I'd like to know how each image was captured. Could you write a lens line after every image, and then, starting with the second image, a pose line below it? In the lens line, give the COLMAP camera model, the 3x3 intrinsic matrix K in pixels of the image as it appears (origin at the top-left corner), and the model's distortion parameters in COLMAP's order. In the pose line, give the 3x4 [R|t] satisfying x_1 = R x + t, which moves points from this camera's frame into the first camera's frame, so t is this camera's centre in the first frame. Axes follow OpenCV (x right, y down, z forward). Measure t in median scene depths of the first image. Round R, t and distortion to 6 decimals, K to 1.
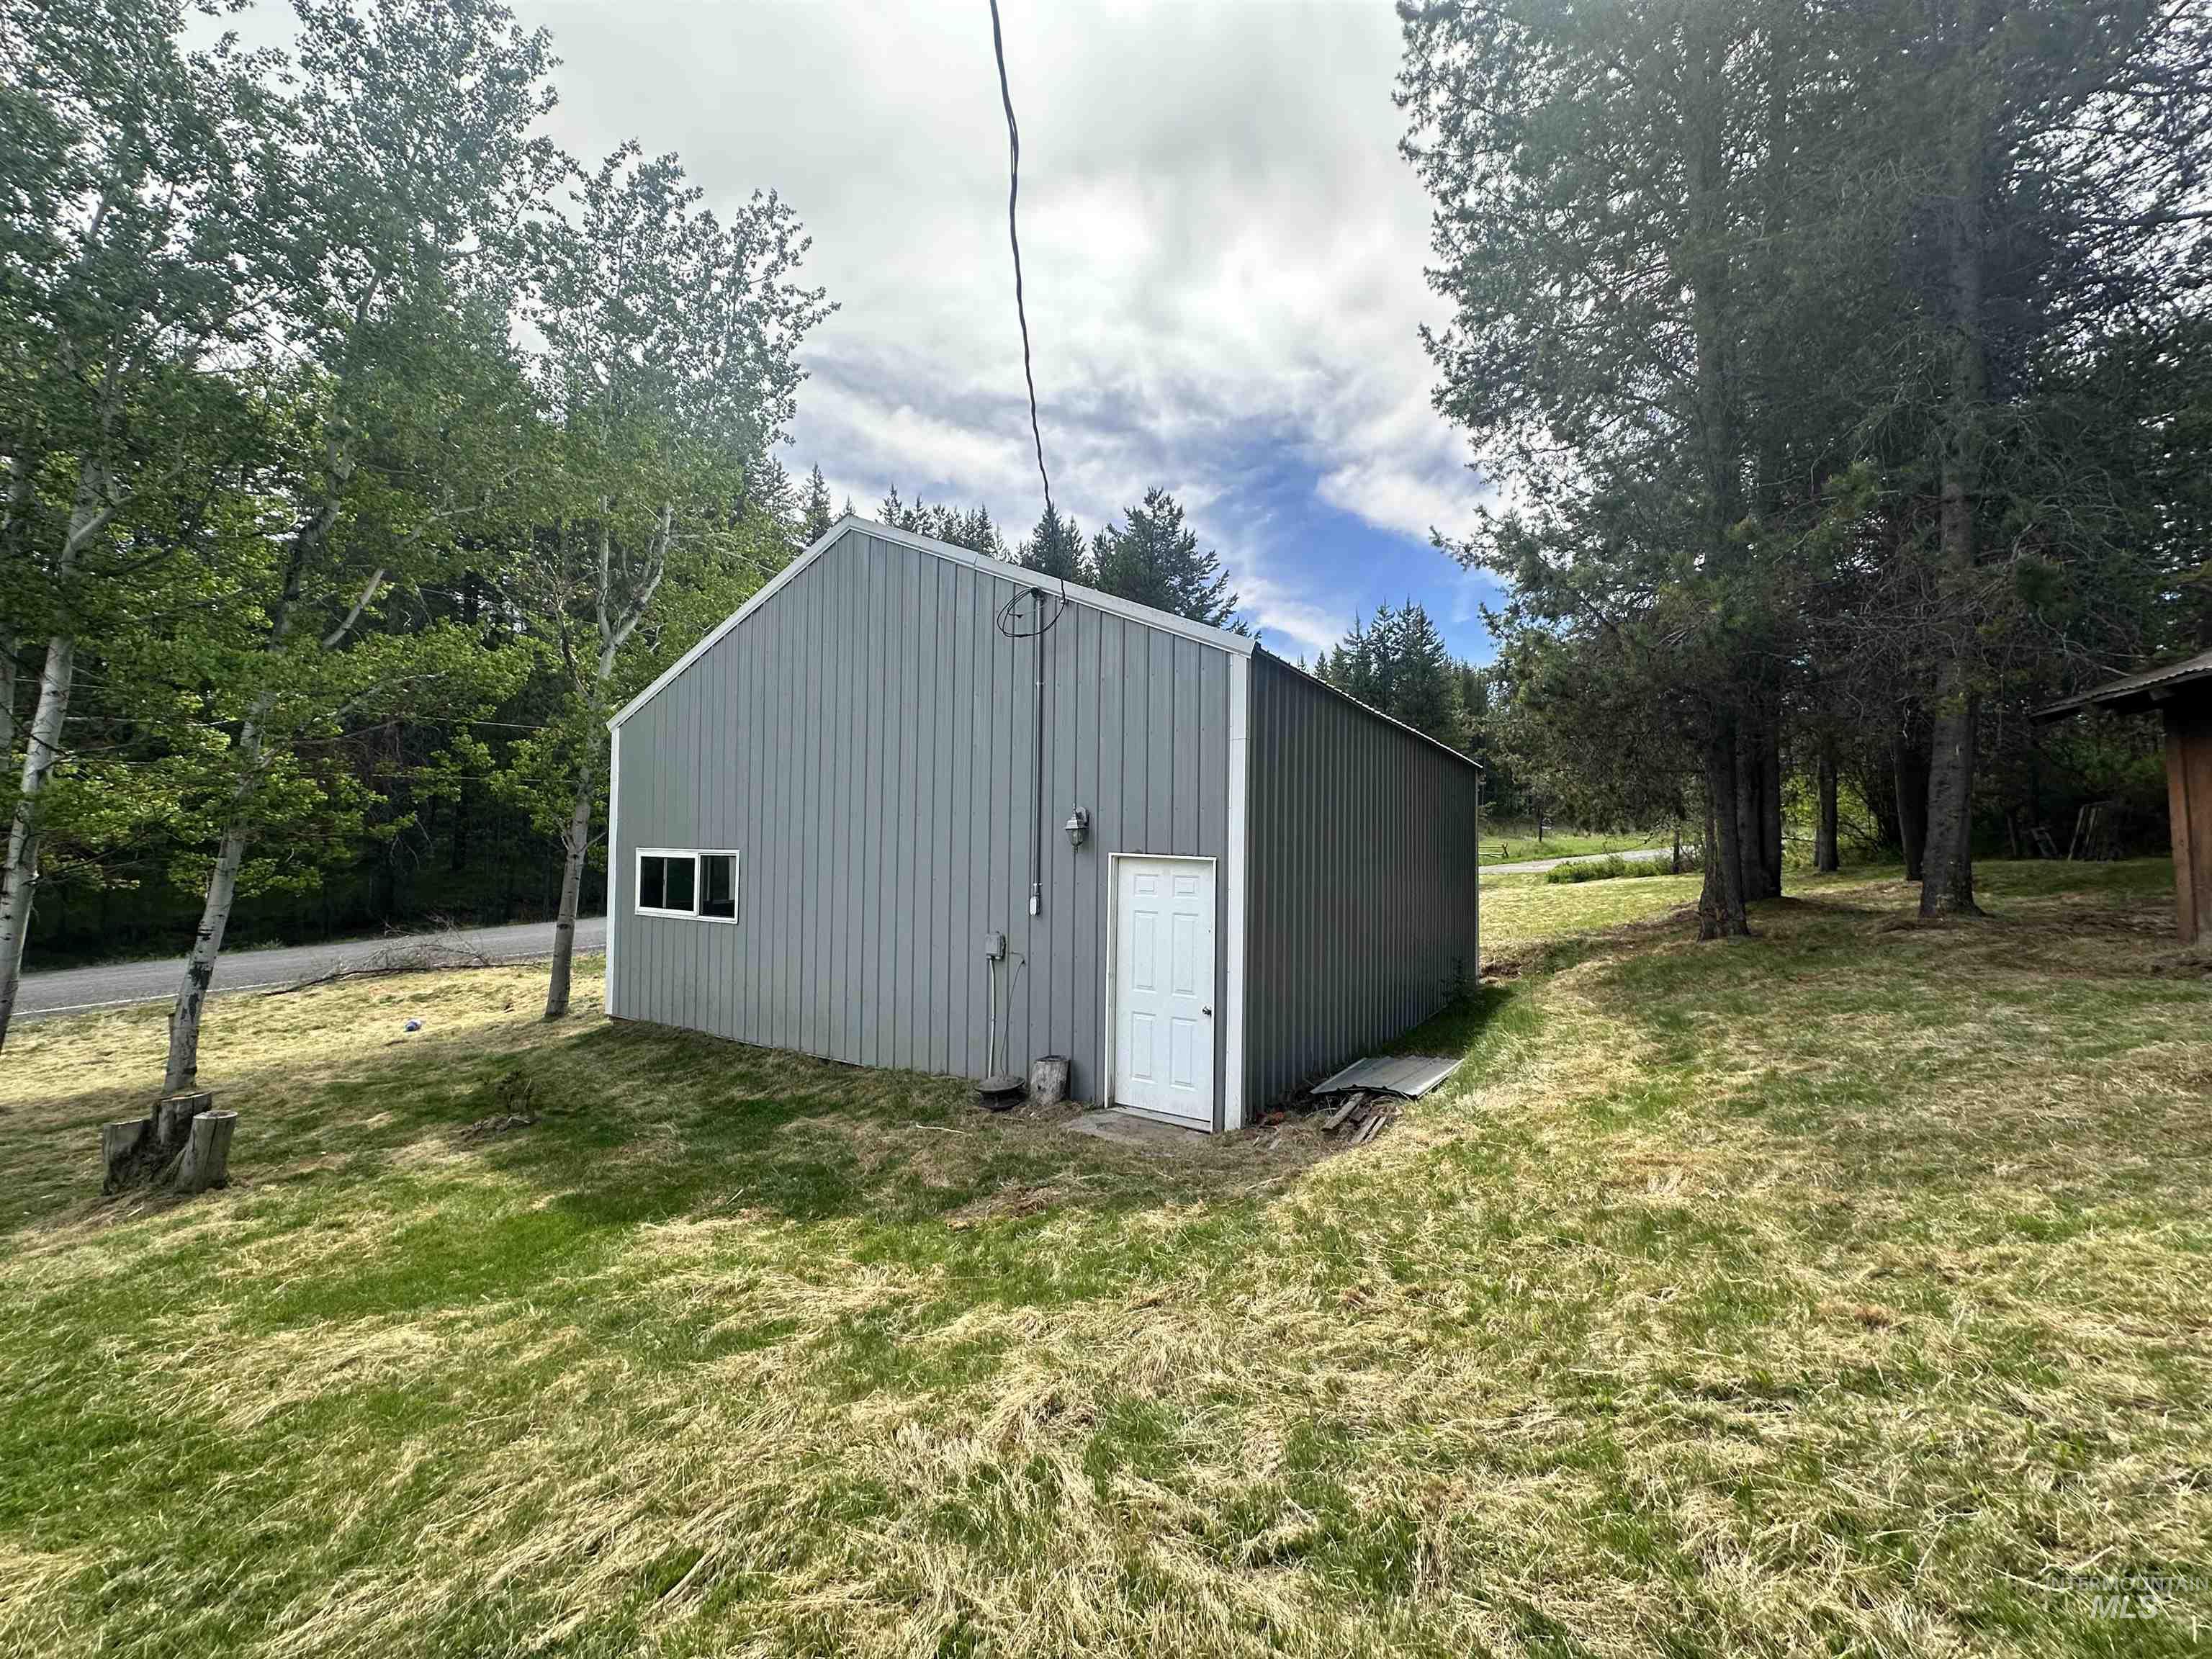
lens RADIAL K [[877.6, 0, 1106.0], [0, 877.6, 829.5], [0, 0, 1]] dist [0.000185, 0.000001]
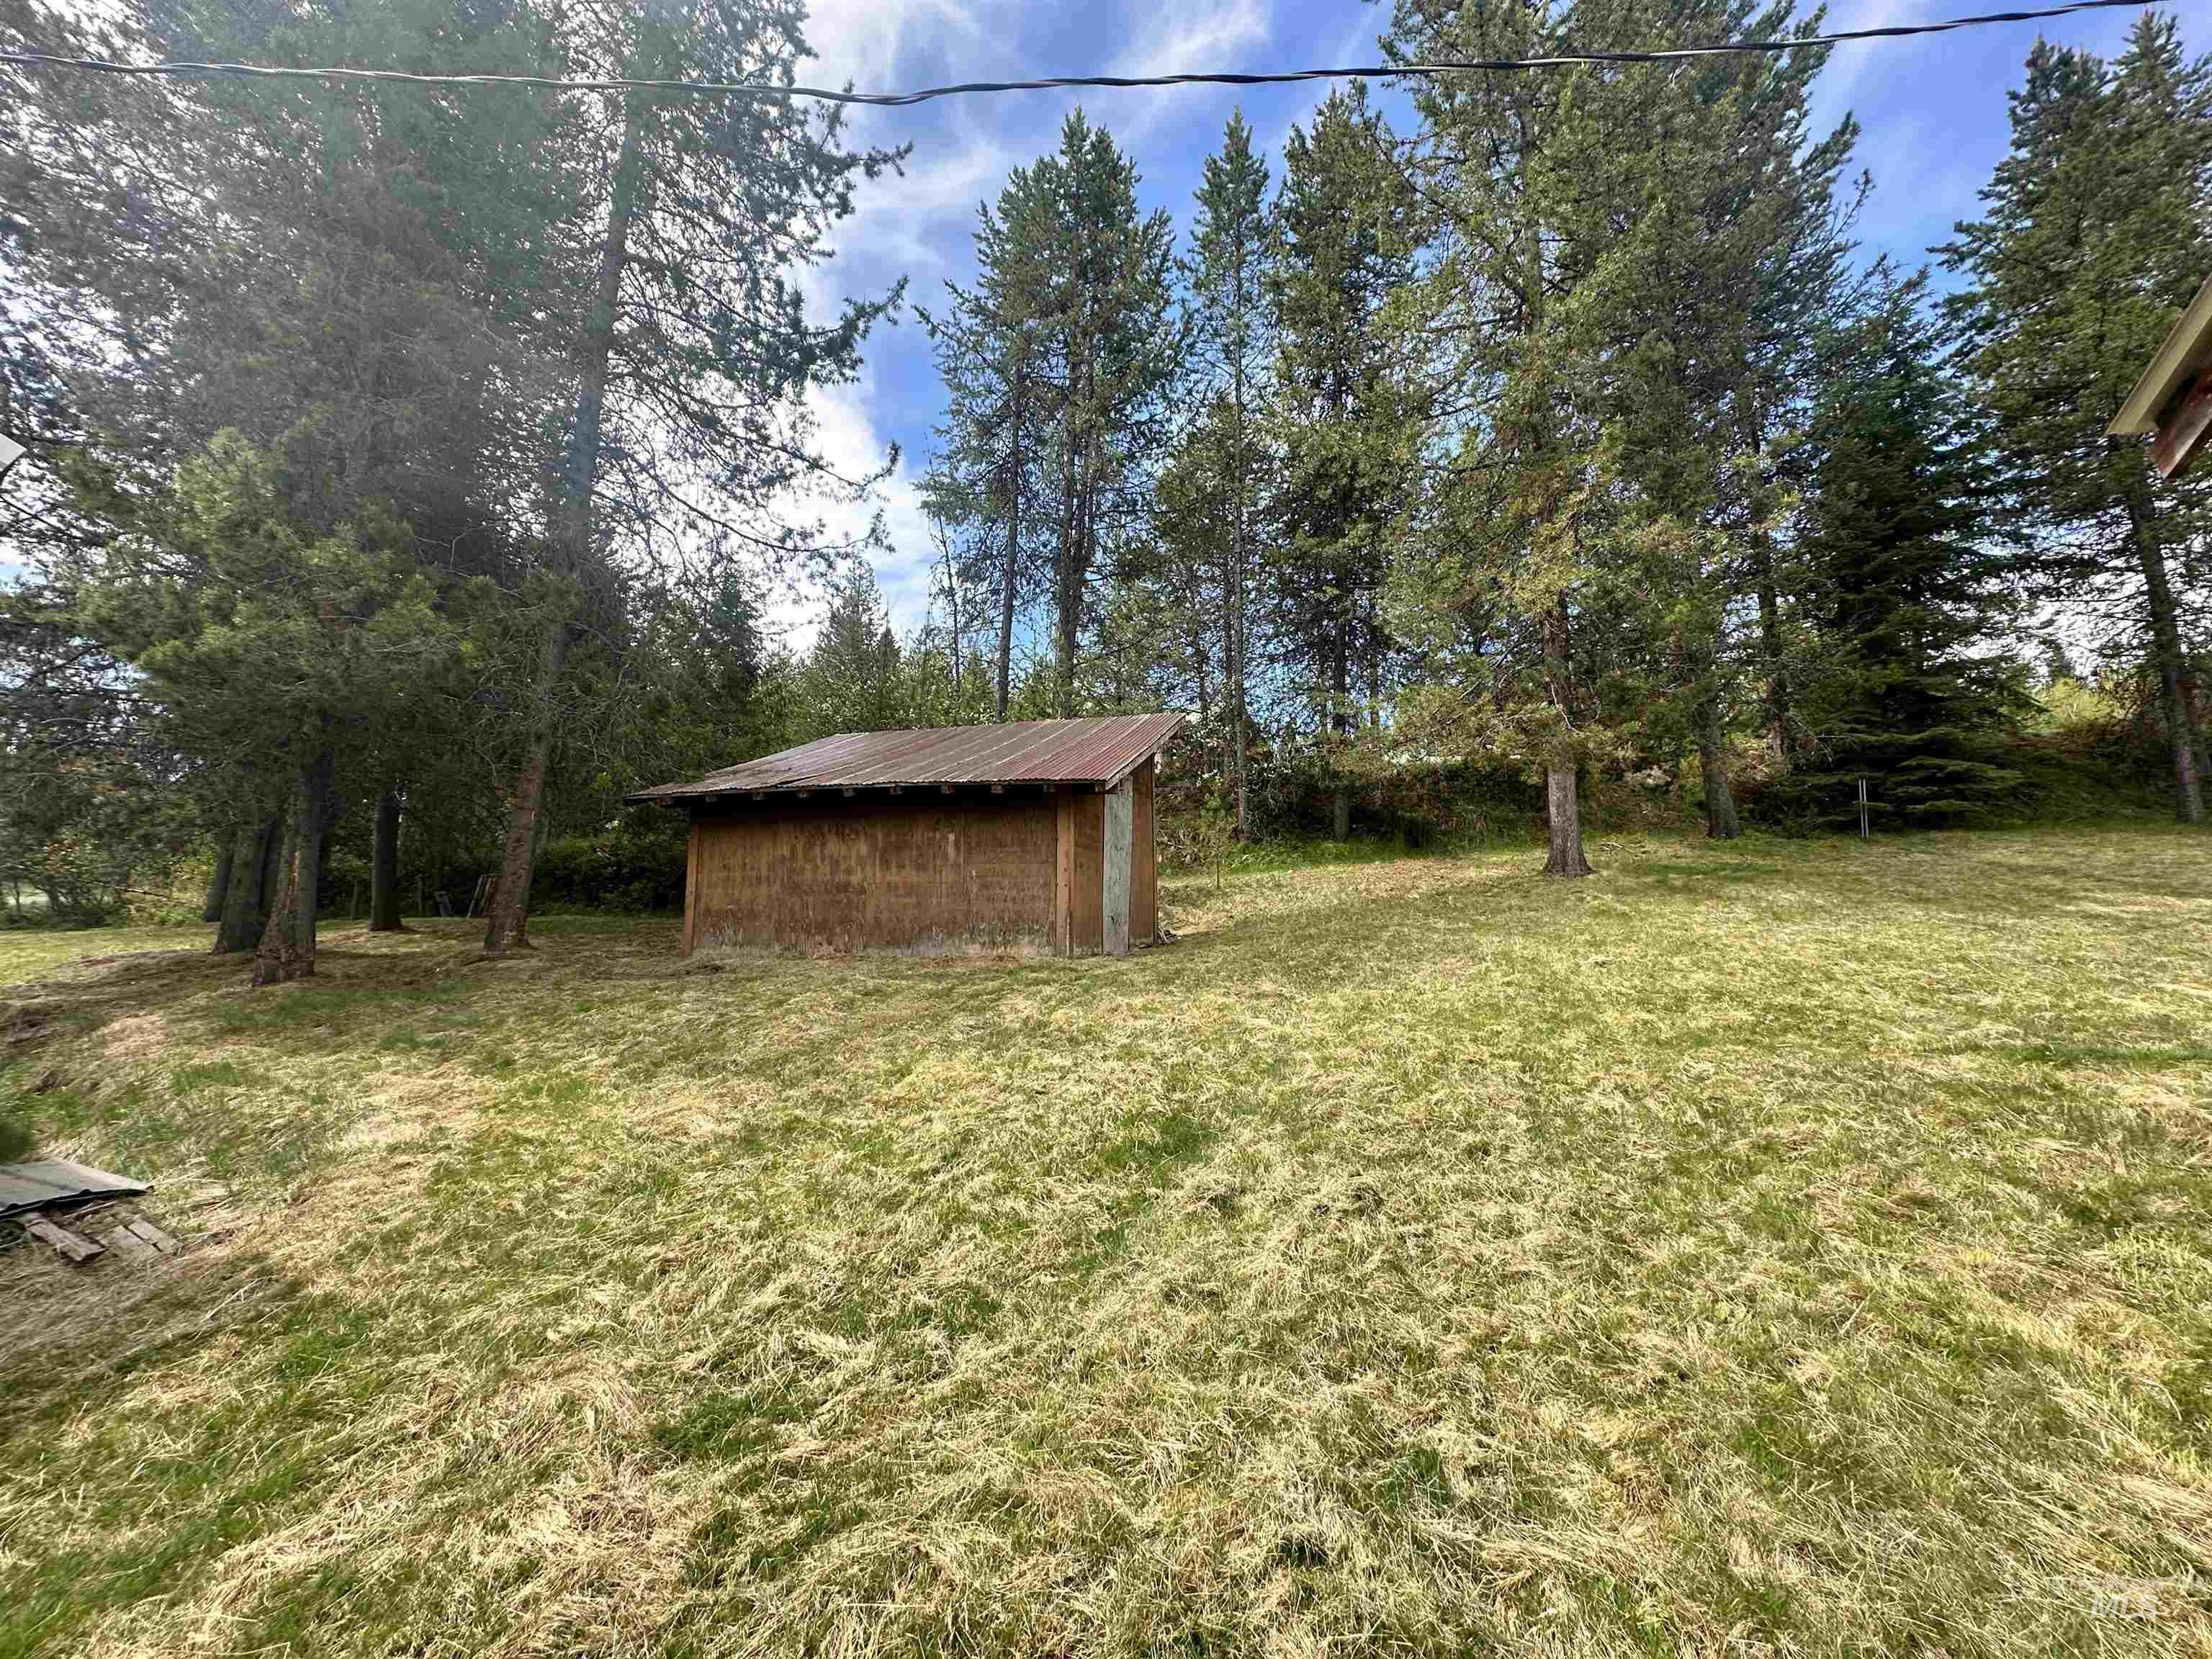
lens RADIAL K [[877.6, 0, 1106.0], [0, 877.6, 829.5], [0, 0, 1]] dist [0.000185, 0.000001]
pose [[0.006188, 0.133356, 0.991049, -0.883880], [-0.050518, 0.989844, -0.132878, 0.184160], [-0.998704, -0.049244, 0.012862, 0.603687]]
